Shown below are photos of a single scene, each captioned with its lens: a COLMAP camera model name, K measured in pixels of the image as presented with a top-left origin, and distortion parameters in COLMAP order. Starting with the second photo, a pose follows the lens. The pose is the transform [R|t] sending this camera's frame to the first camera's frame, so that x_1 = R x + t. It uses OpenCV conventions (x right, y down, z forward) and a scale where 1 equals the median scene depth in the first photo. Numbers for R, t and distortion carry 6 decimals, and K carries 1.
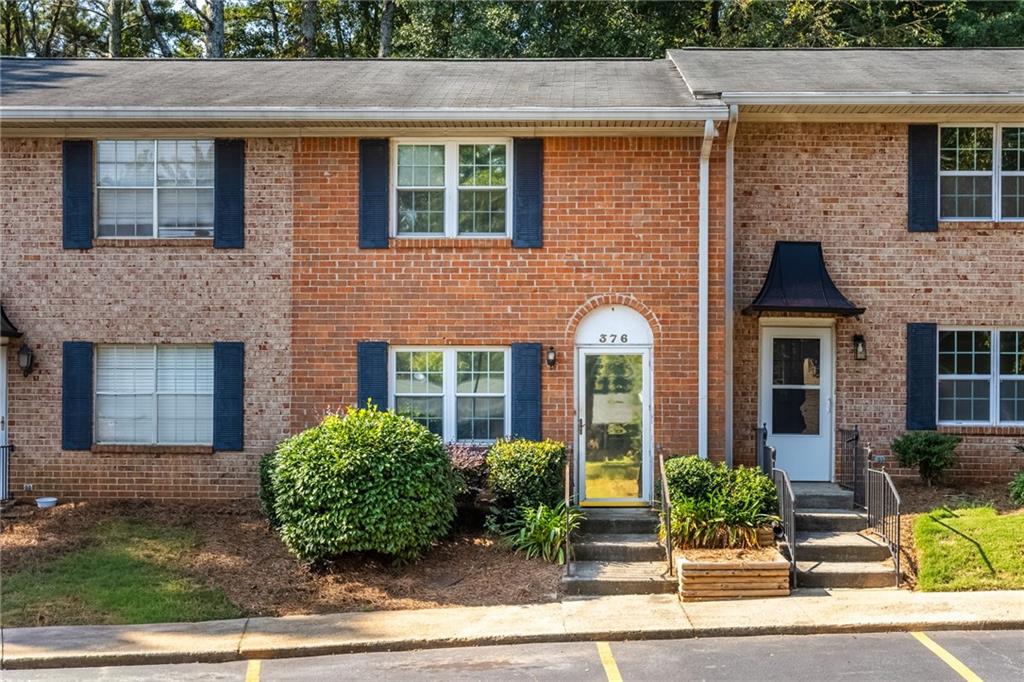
lens RADIAL K [[1680.8, 0, 512.0], [0, 1680.8, 341.0], [0, 0, 1]] dist [0.045233, 0.061042]
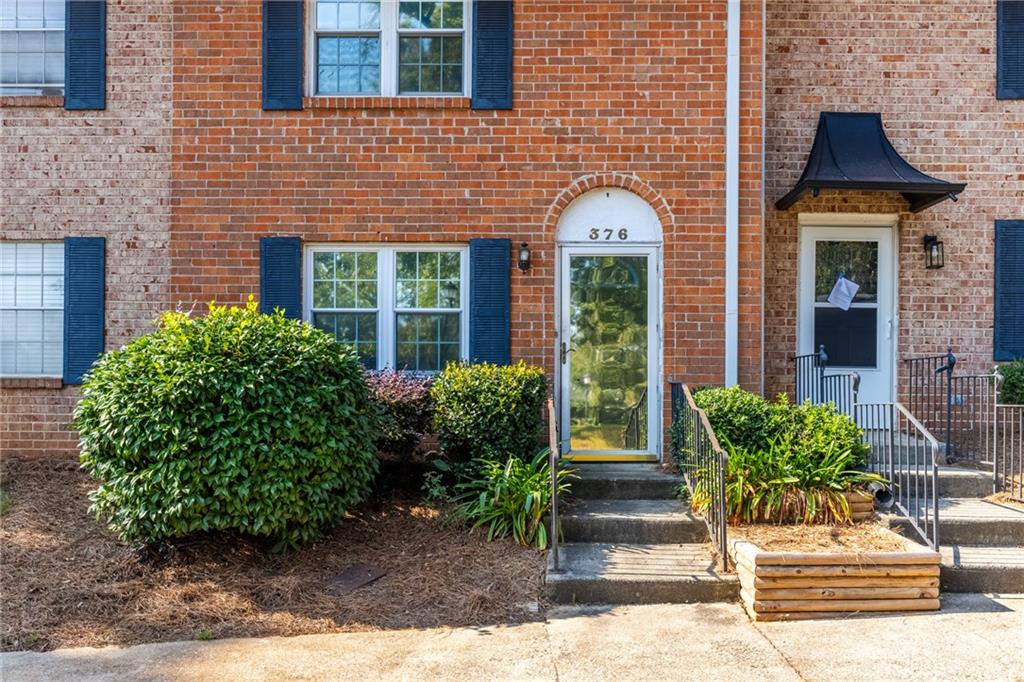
lens RADIAL K [[1680.8, 0, 512.0], [0, 1680.8, 341.0], [0, 0, 1]] dist [0.045233, 0.061042]
pose [[0.999785, 0.003209, 0.020501, 0.003178], [-0.003695, 0.999712, 0.023716, 0.028179], [-0.020419, -0.023787, 0.999509, 0.264552]]
